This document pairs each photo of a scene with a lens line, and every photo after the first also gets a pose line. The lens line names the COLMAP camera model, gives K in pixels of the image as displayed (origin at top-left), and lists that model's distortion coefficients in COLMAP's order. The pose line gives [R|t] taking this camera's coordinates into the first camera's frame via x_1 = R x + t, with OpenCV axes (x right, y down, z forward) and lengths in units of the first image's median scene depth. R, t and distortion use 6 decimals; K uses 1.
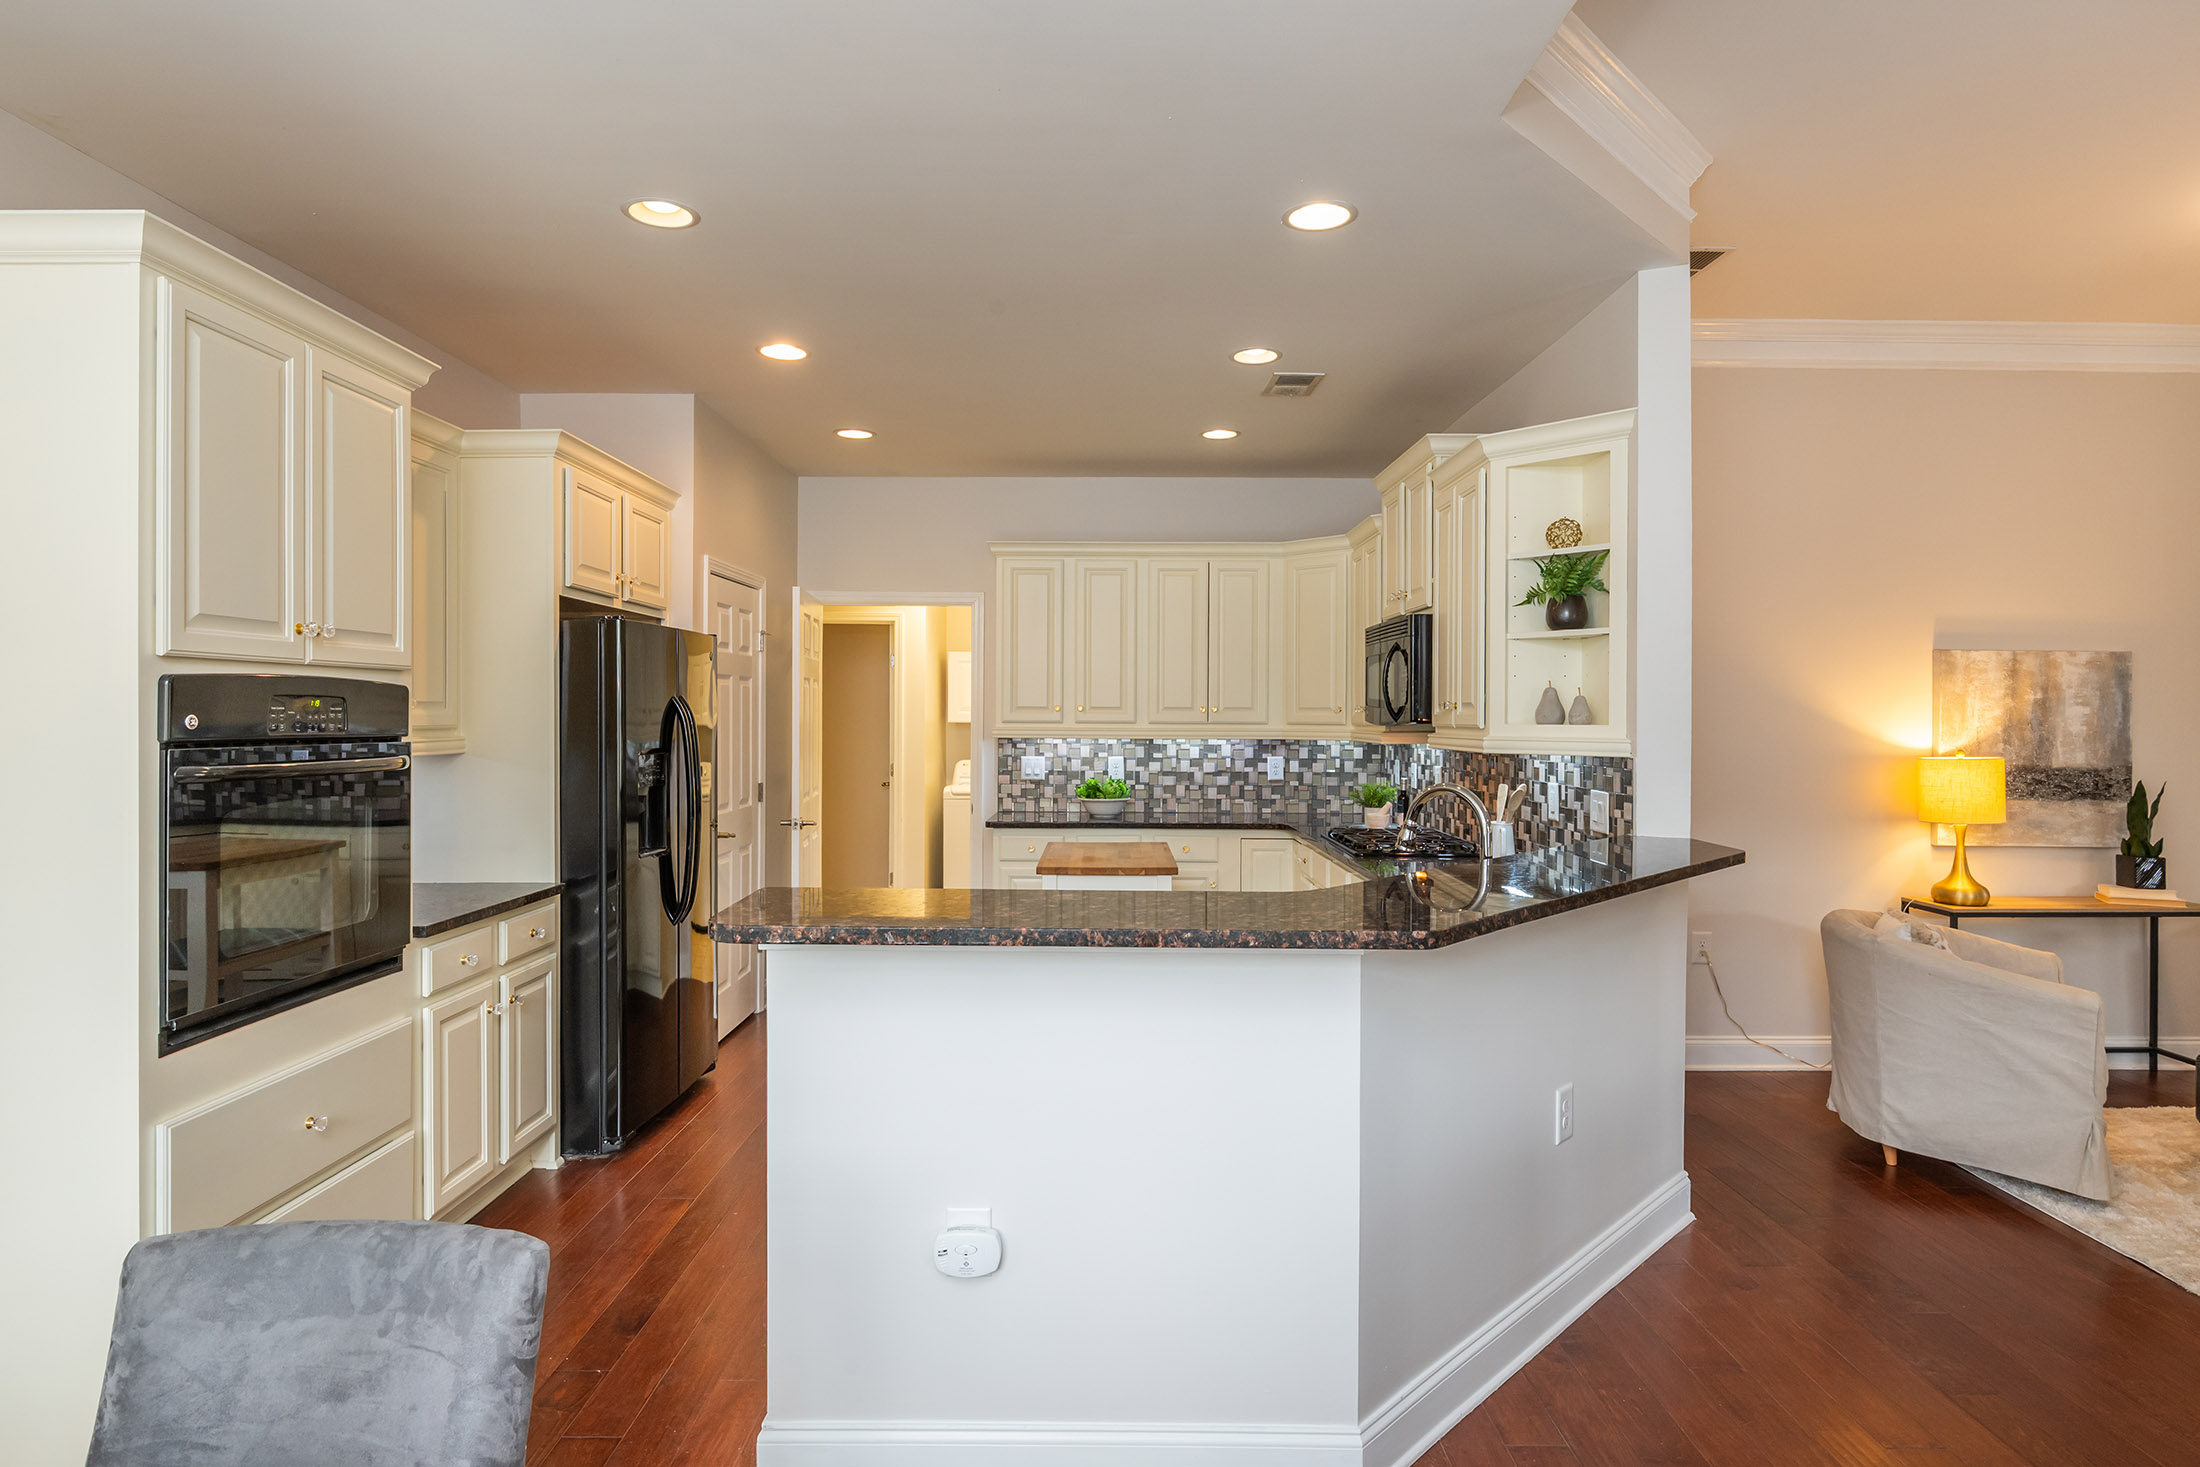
lens RADIAL K [[1159.8, 0, 1110.5], [0, 1159.8, 712.5], [0, 0, 1]] dist [-0.000314, -0.001613]
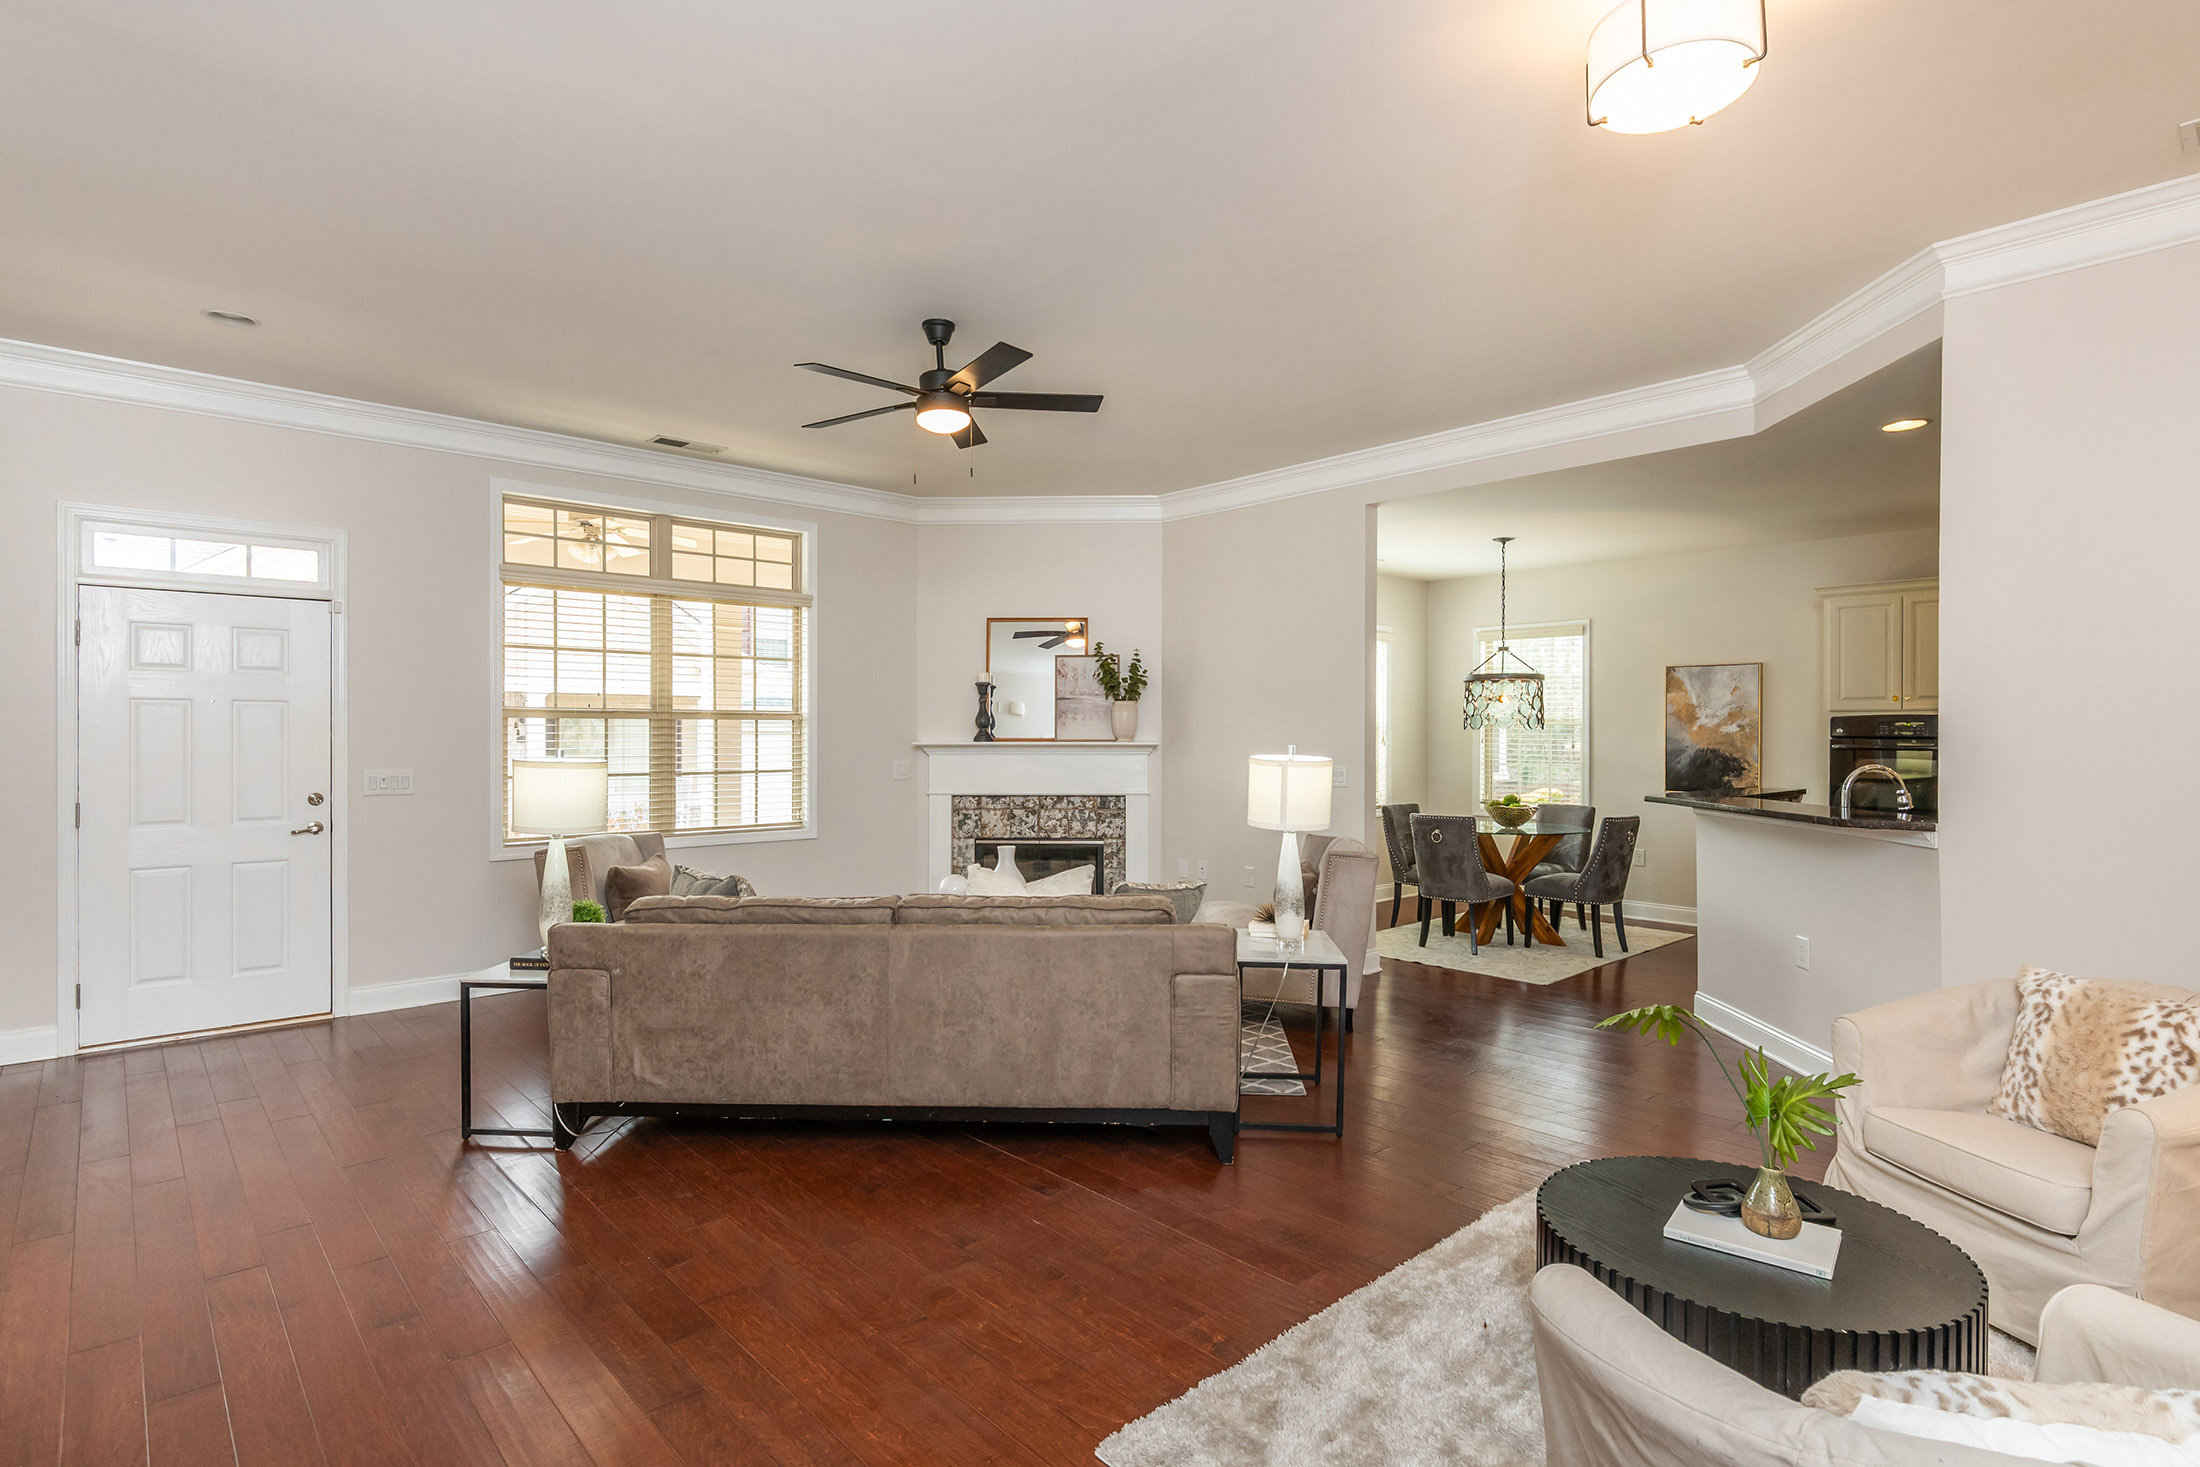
lens RADIAL K [[1082.0, 0, 1108.9], [0, 1082.0, 741.6], [0, 0, 1]] dist [0.007170, -0.016165]
pose [[-0.740869, -0.002152, -0.671646, 1.026073], [-0.004711, 0.999987, 0.001993, 0.015623], [0.671633, 0.004641, -0.740870, 0.685610]]
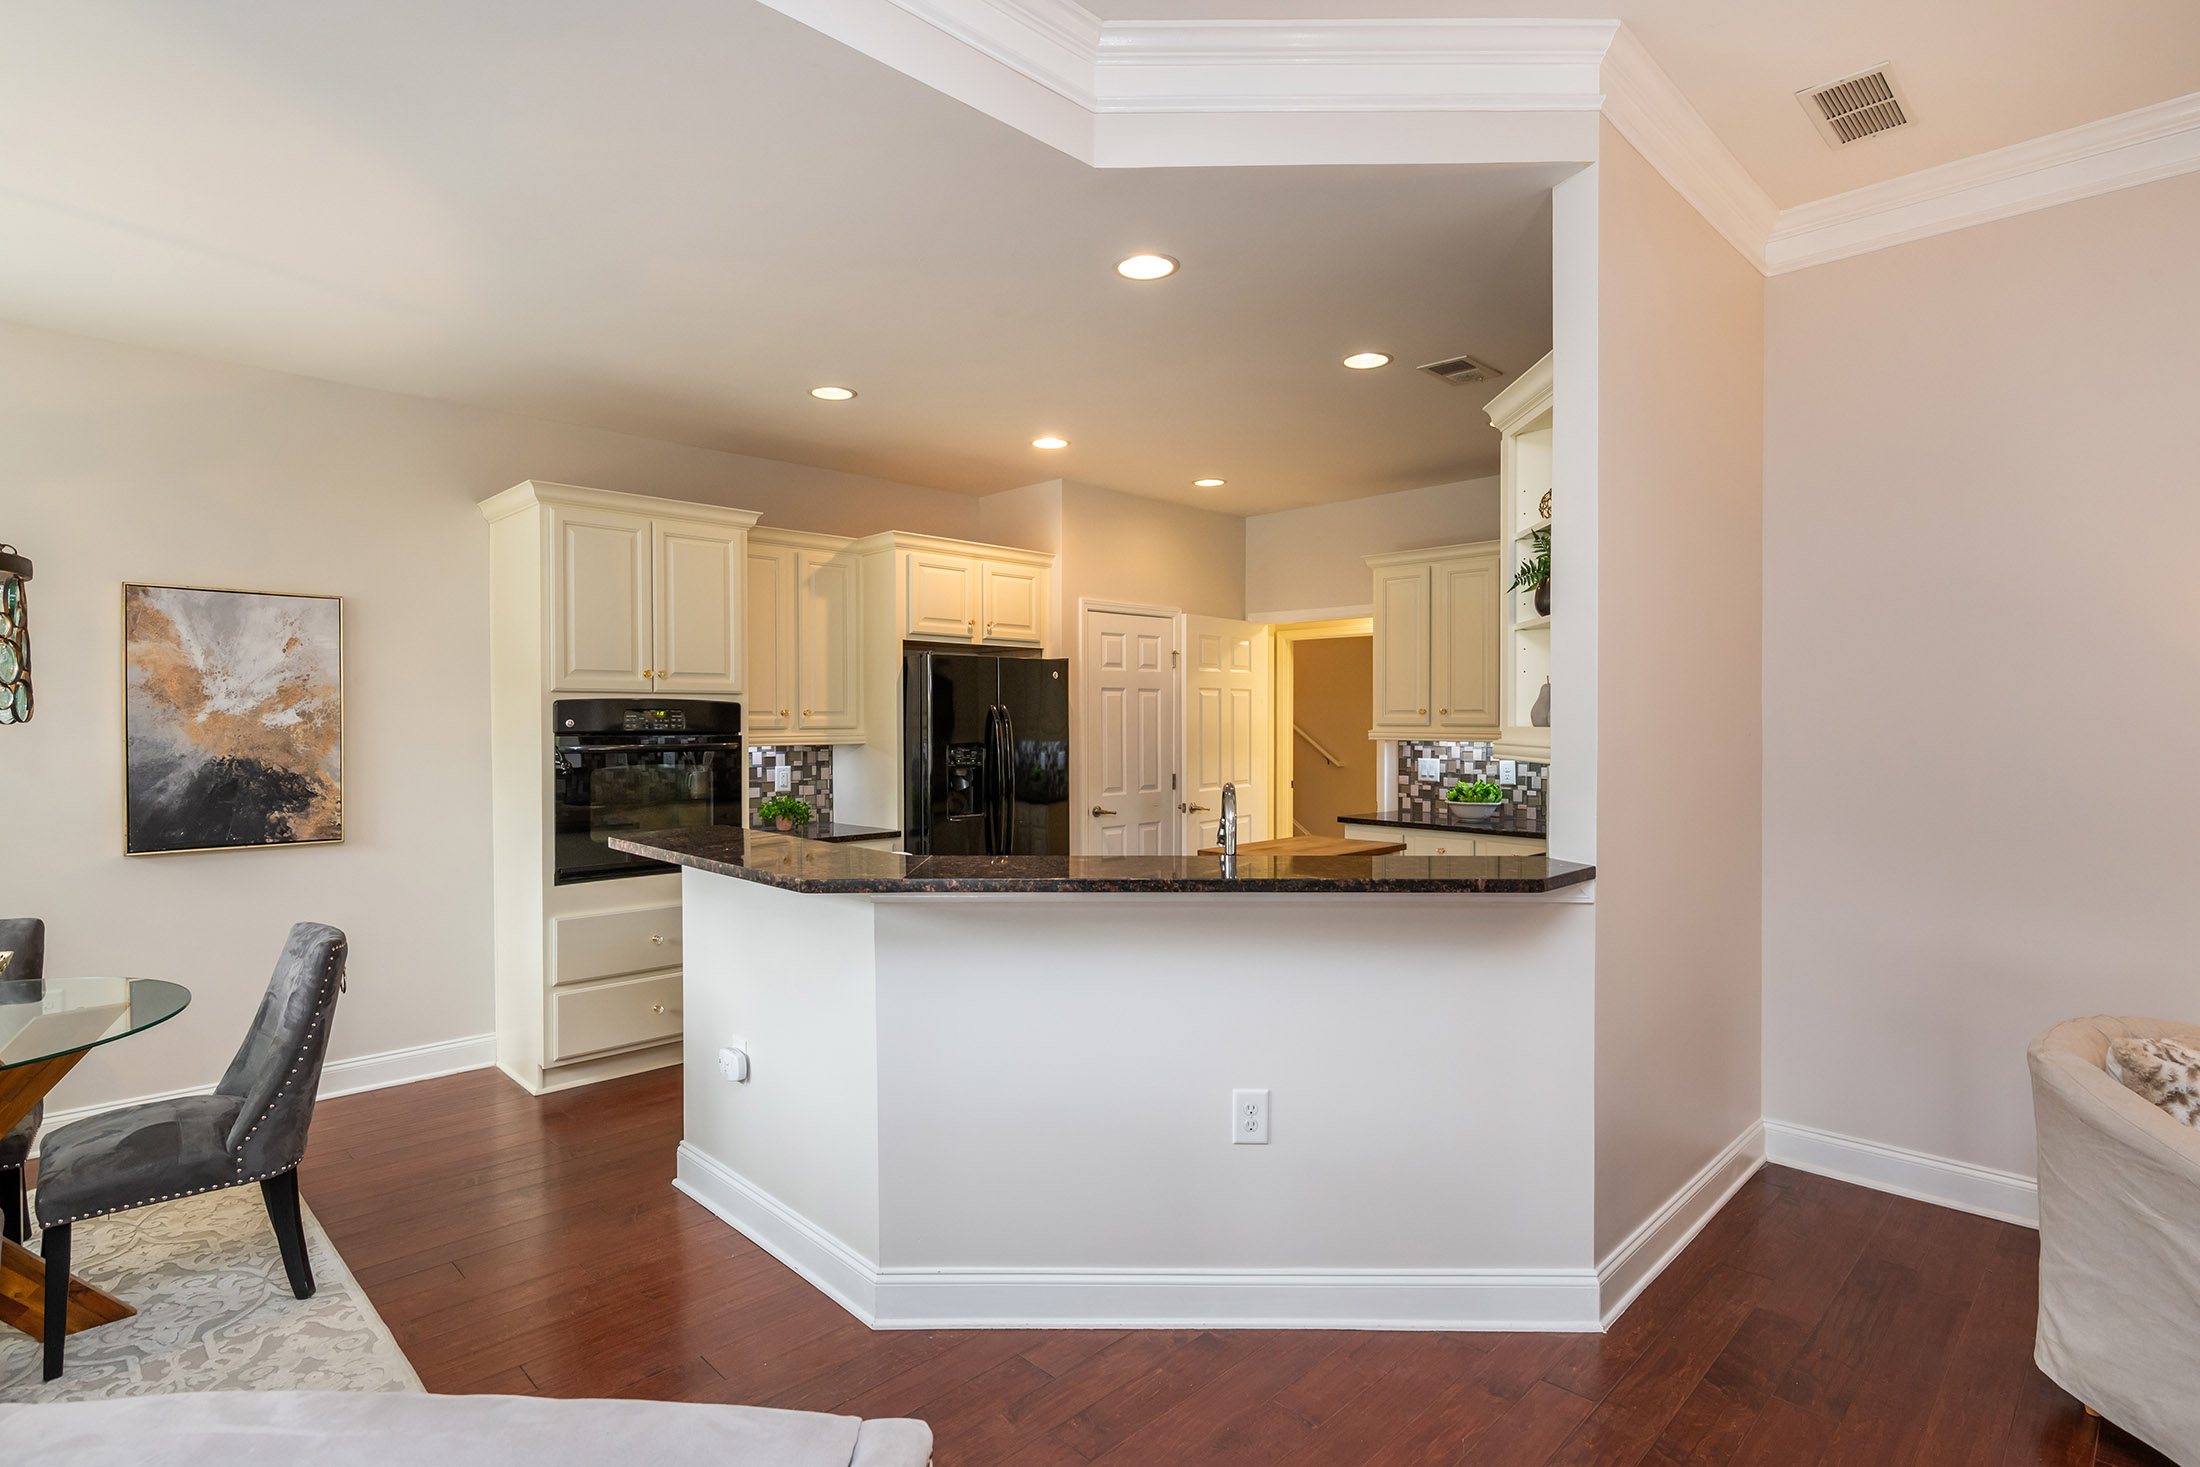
lens RADIAL K [[1097.9, 0, 1100.5], [0, 1097.9, 727.5], [0, 0, 1]] dist [-0.002056, -0.001758]
pose [[0.700161, 0.002806, -0.713979, 0.447393], [0.004013, 0.999961, 0.007866, 0.001551], [0.713973, -0.008373, 0.700123, 0.115433]]
